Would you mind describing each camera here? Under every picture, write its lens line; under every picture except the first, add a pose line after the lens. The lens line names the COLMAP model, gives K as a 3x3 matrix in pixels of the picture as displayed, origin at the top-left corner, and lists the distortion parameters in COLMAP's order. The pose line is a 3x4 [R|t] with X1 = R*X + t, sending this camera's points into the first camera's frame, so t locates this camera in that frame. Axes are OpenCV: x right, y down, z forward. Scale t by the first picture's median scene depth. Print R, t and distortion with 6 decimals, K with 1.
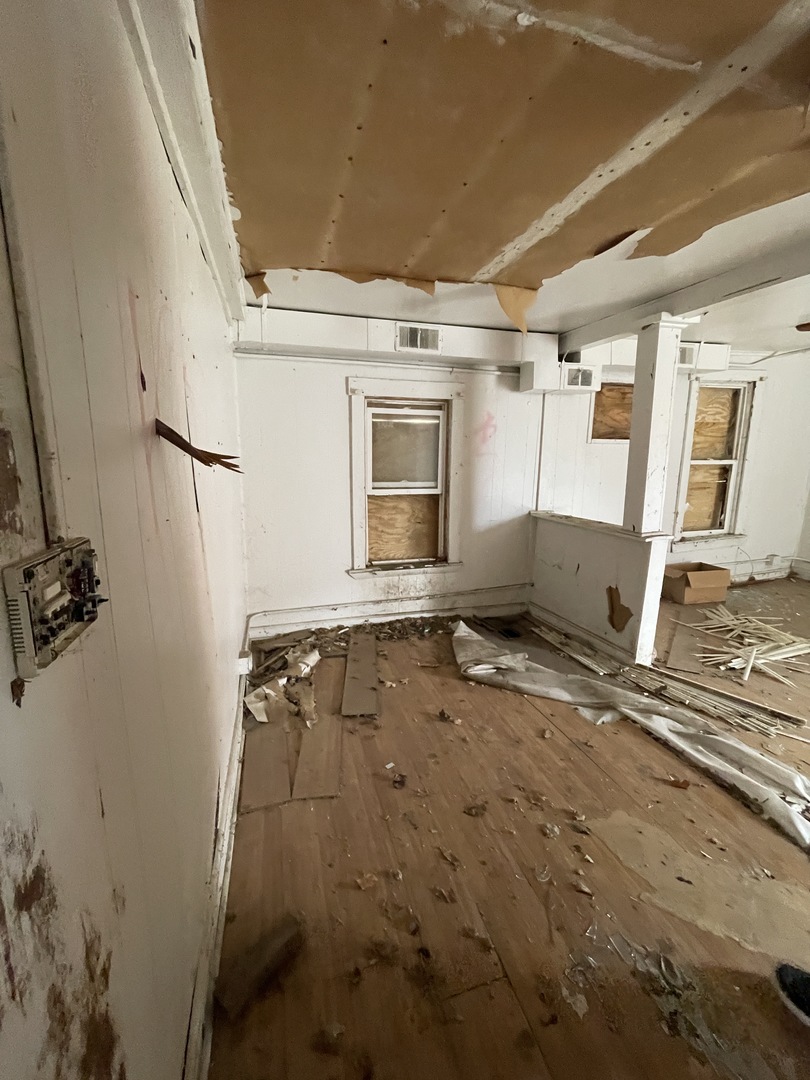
lens RADIAL K [[438.0, 0, 405.0], [0, 438.0, 540.0], [0, 0, 1]] dist [-0.001071, -0.000786]
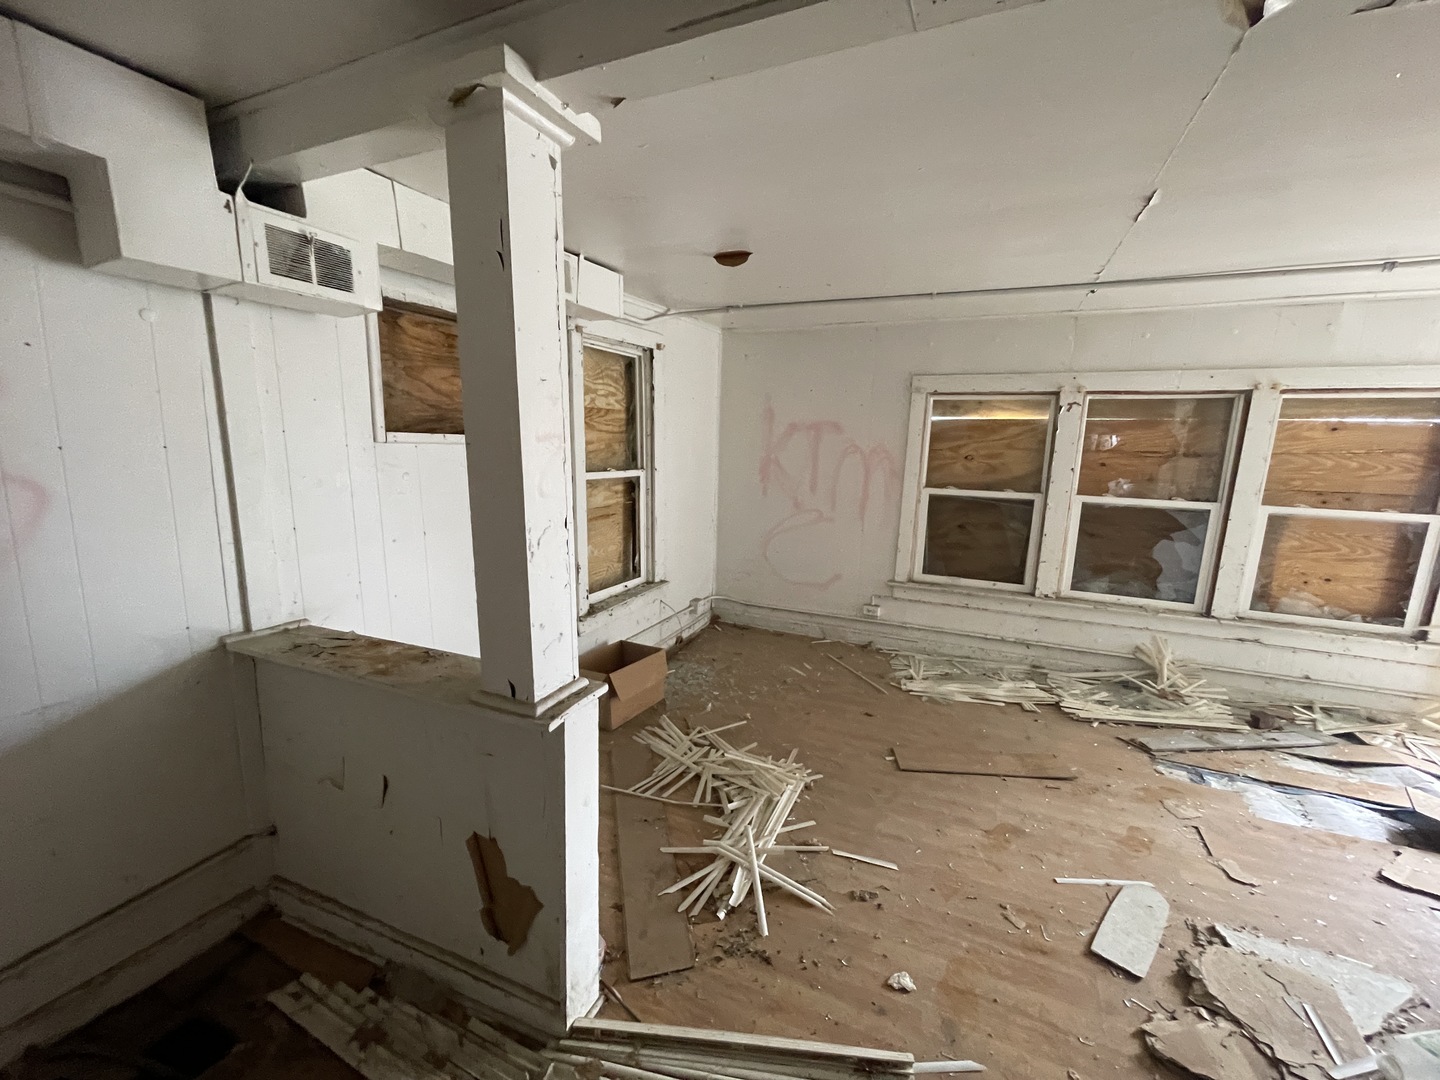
lens RADIAL K [[584.0, 0, 712.5], [0, 584.0, 549.4], [0, 0, 1]] dist [-0.001071, -0.000786]
pose [[0.676342, -0.117022, 0.727233, 0.208679], [0.125553, 0.991166, 0.042725, -0.099622], [-0.725809, 0.062409, 0.685060, 0.382183]]
